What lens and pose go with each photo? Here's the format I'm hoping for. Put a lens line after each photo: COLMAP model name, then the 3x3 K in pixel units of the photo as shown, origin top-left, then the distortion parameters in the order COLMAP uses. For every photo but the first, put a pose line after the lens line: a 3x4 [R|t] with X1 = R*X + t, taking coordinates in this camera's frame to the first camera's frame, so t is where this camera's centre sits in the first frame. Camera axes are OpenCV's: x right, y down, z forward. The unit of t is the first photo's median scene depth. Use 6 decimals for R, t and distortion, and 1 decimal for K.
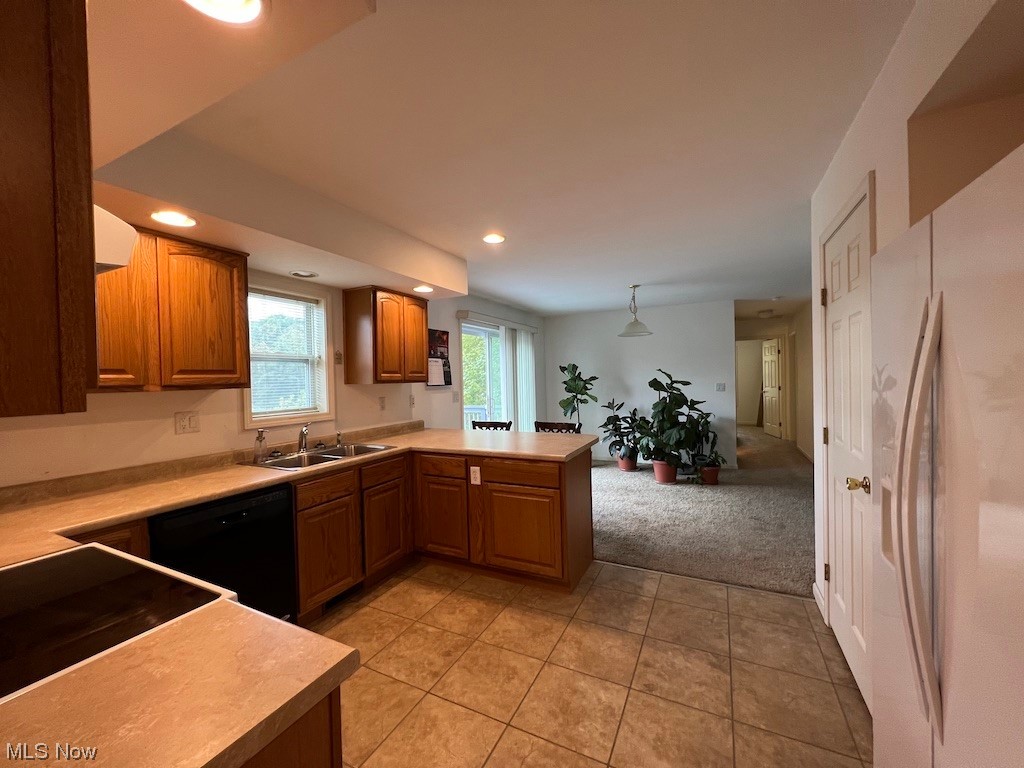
lens RADIAL K [[408.4, 0, 511.9], [0, 408.4, 382.6], [0, 0, 1]] dist [-0.002115, 0.000007]
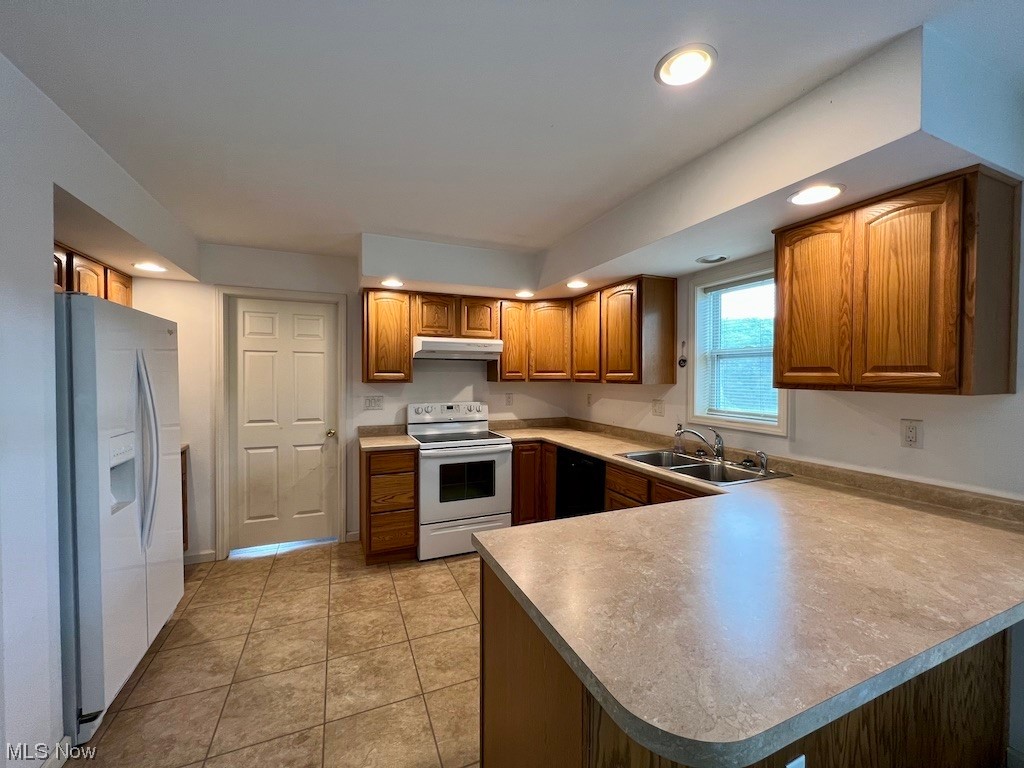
lens RADIAL K [[408.4, 0, 511.3], [0, 408.4, 381.3], [0, 0, 1]] dist [-0.002115, 0.000007]
pose [[-0.645111, 0.033317, -0.763362, 0.494417], [0.004372, 0.999194, 0.039915, -0.042244], [0.764076, 0.022412, -0.644736, 1.351517]]
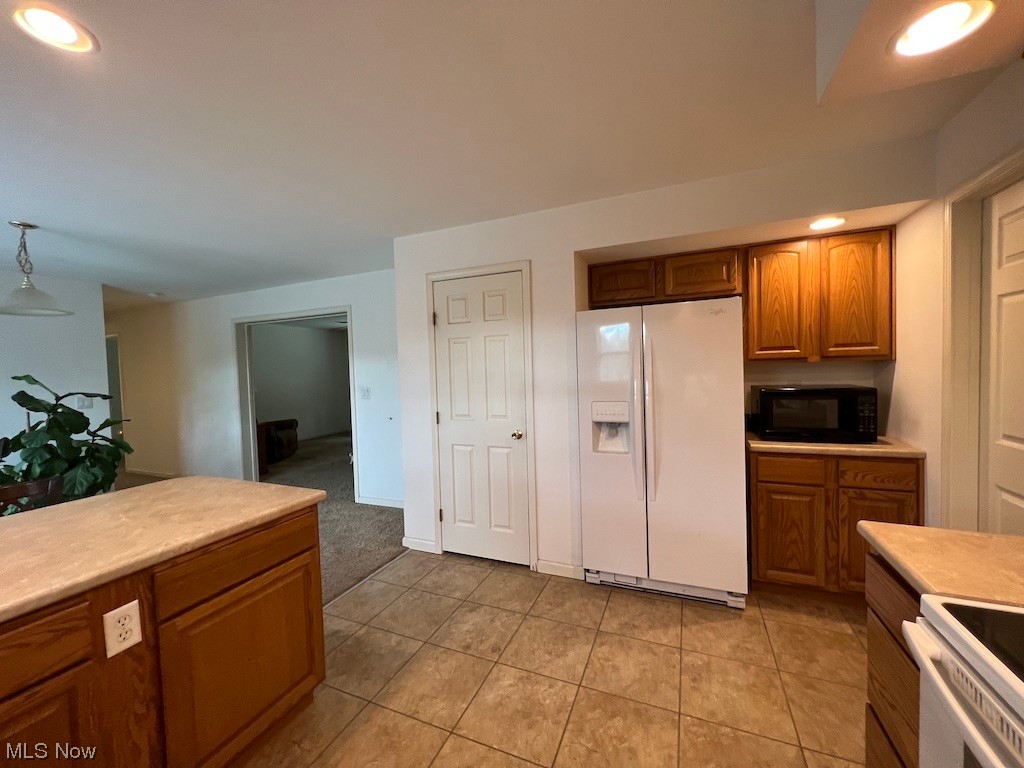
lens RADIAL K [[408.4, 0, 511.6], [0, 408.4, 382.3], [0, 0, 1]] dist [-0.002115, 0.000007]
pose [[-0.060785, -0.006599, 0.998129, -0.550406], [0.045051, 0.998941, 0.009348, 0.006270], [-0.997134, 0.045535, -0.060423, 0.705374]]
